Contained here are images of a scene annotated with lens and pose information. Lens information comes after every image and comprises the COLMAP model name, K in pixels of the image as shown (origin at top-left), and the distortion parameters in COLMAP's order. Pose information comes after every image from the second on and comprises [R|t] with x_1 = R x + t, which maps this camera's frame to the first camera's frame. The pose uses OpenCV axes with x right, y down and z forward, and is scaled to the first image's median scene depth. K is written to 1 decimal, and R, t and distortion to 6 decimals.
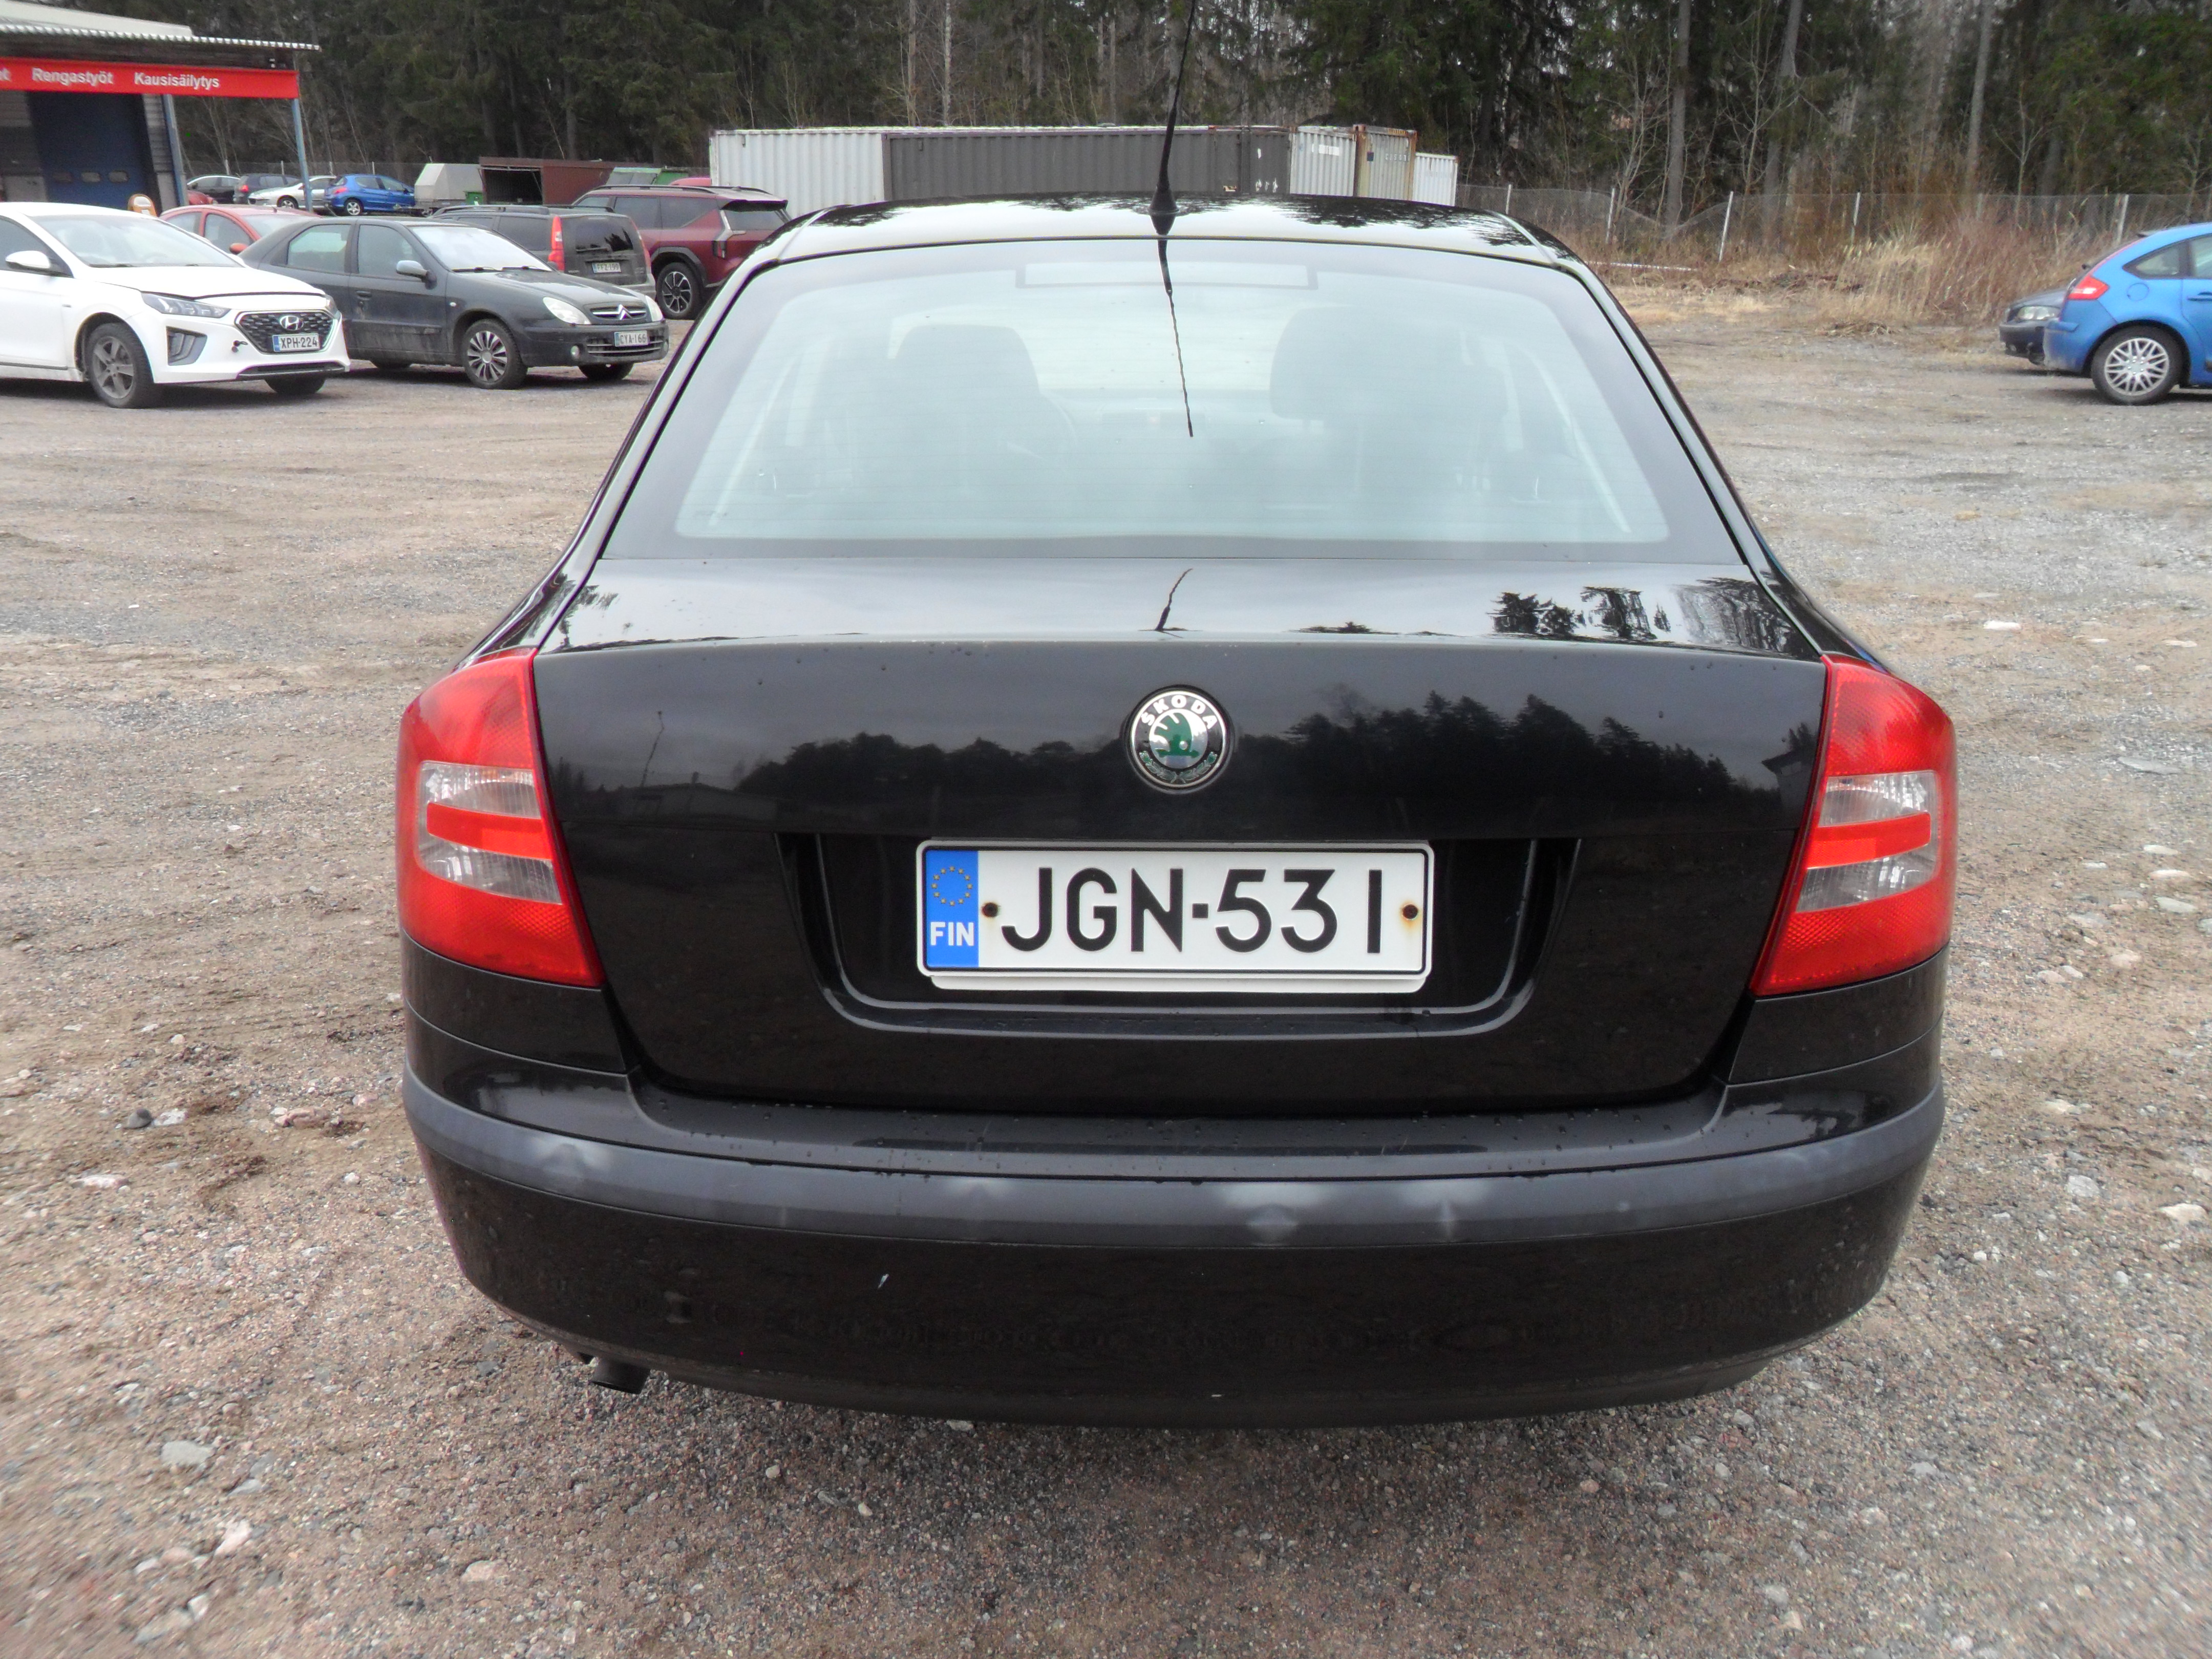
lens RADIAL K [[1809.3, 0, 1106.0], [0, 1809.3, 829.5], [0, 0, 1]] dist [0.008609, 0.002384]
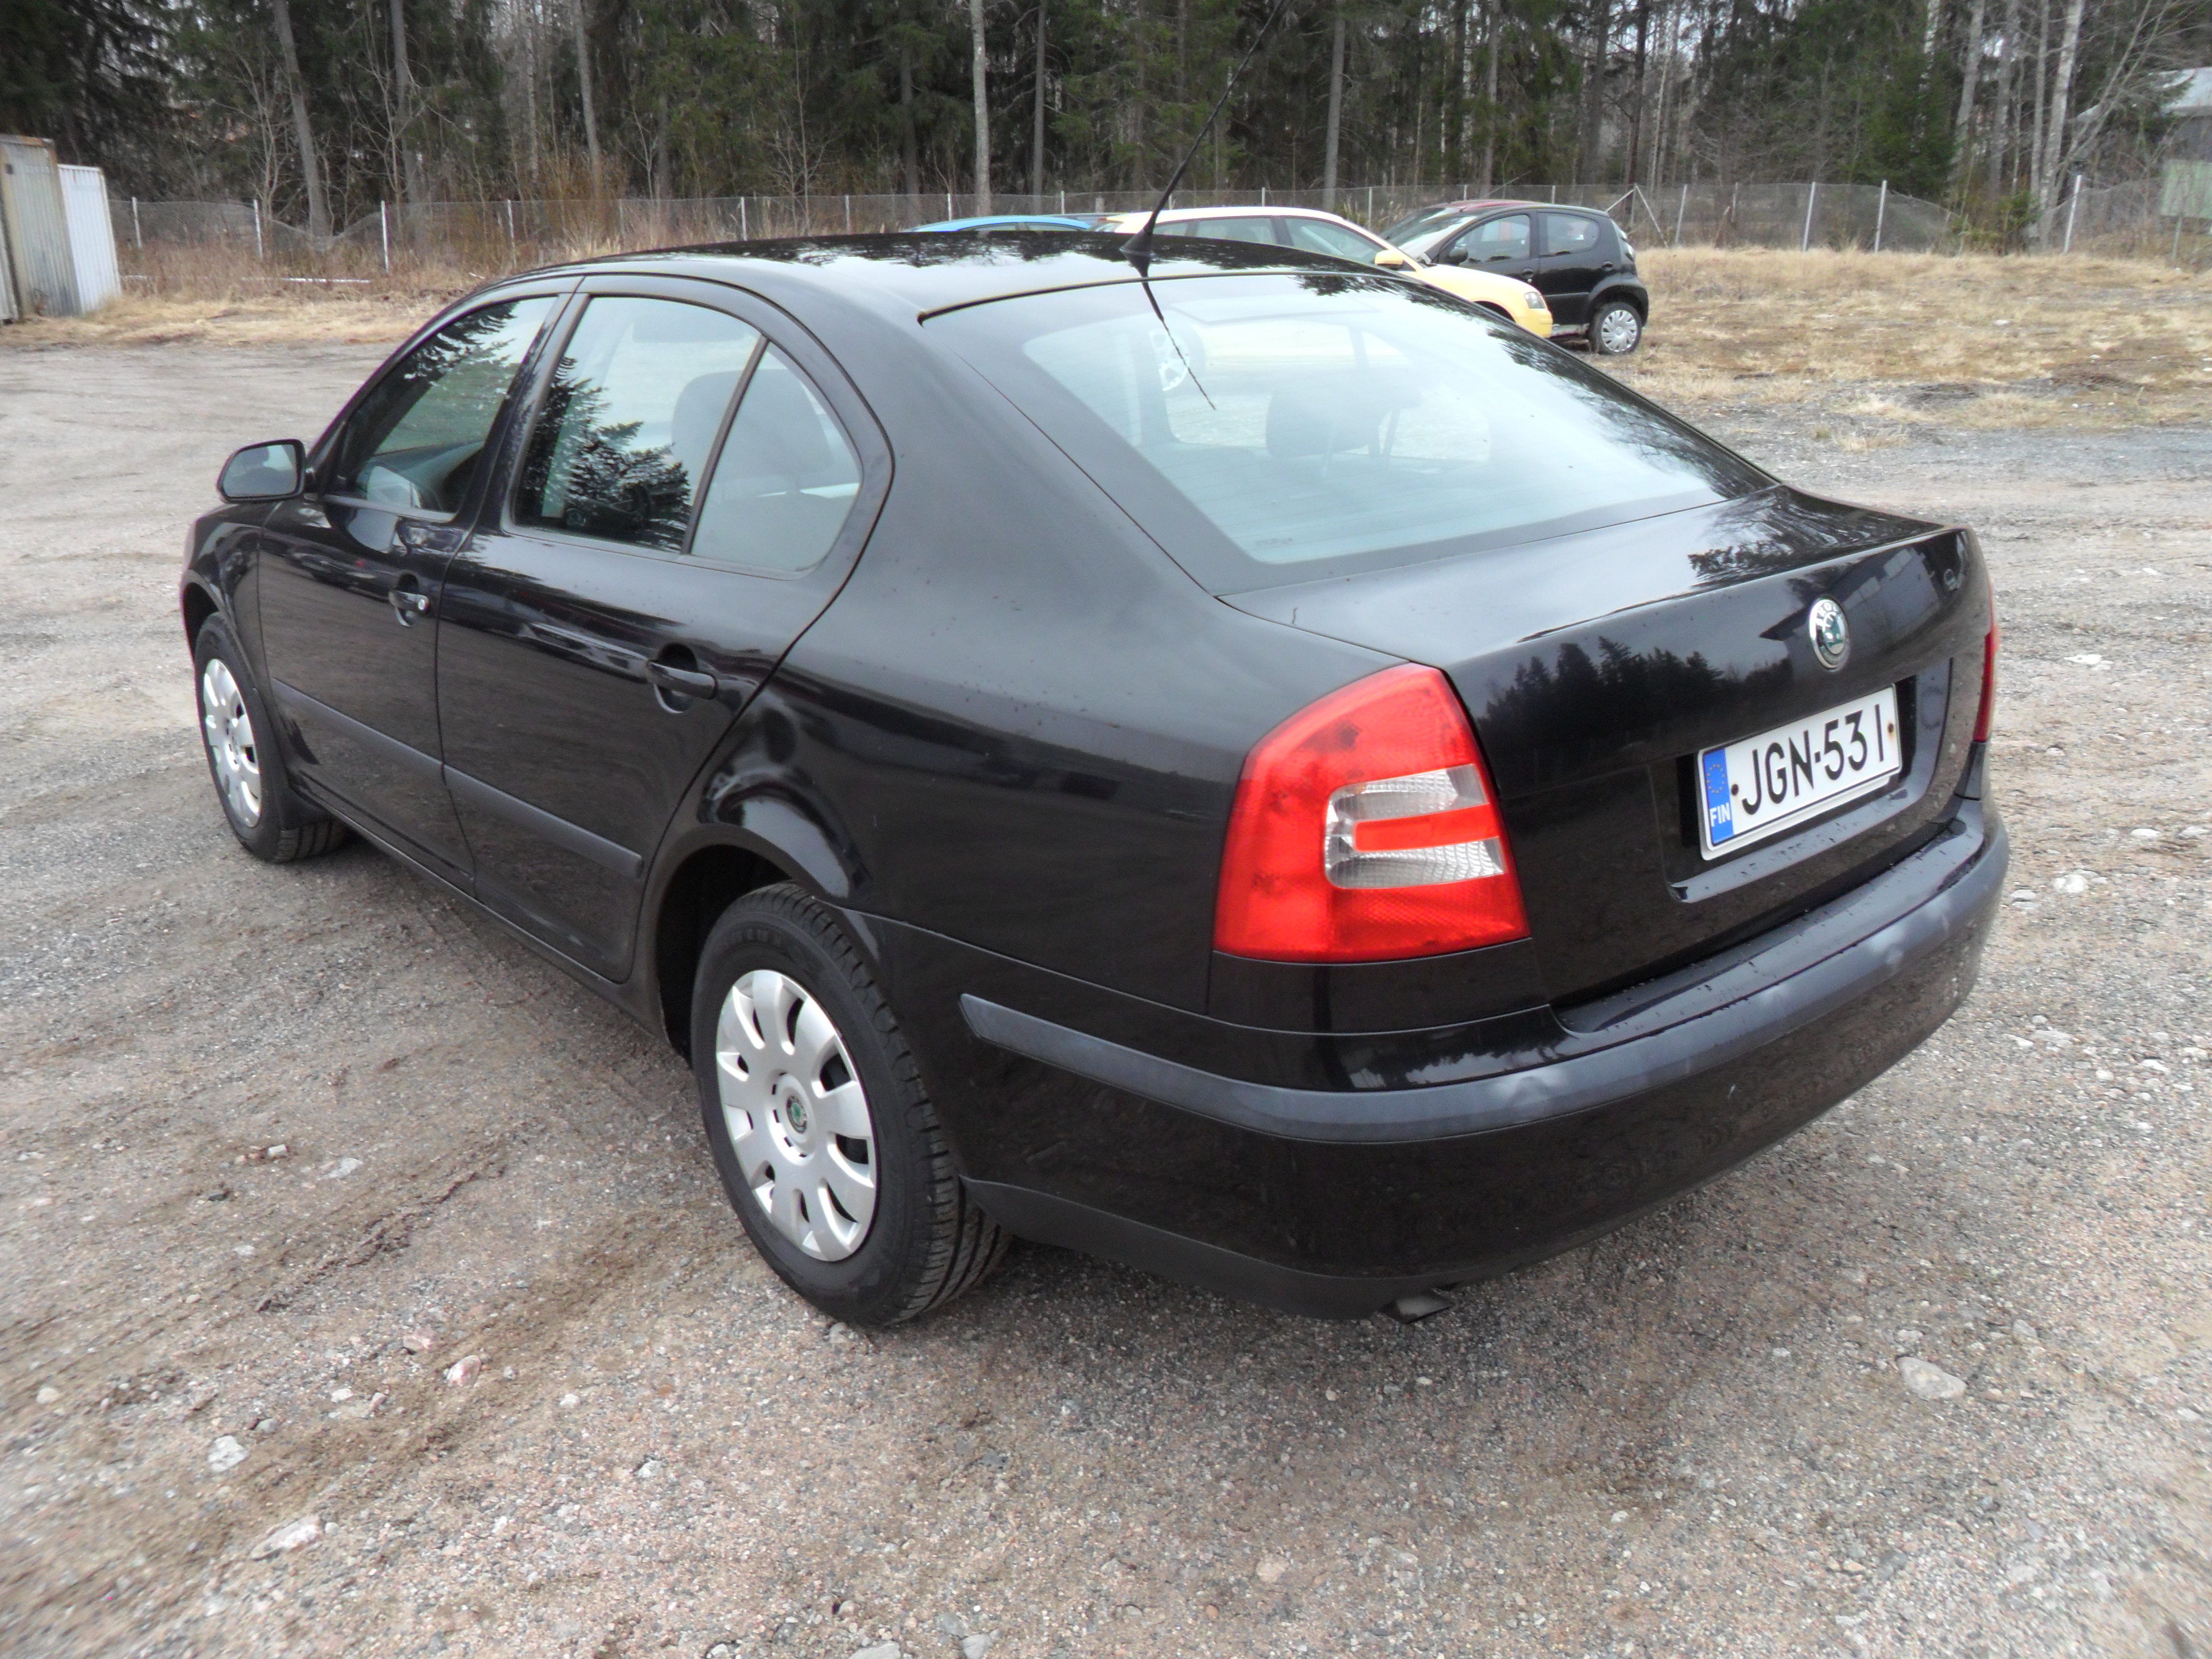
lens RADIAL K [[1809.3, 0, 1106.0], [0, 1809.3, 829.5], [0, 0, 1]] dist [0.008609, 0.002384]
pose [[0.755113, -0.235767, 0.611733, -1.238693], [0.237251, 0.968127, 0.080266, -0.144860], [-0.611160, 0.084525, 0.786981, 0.231556]]
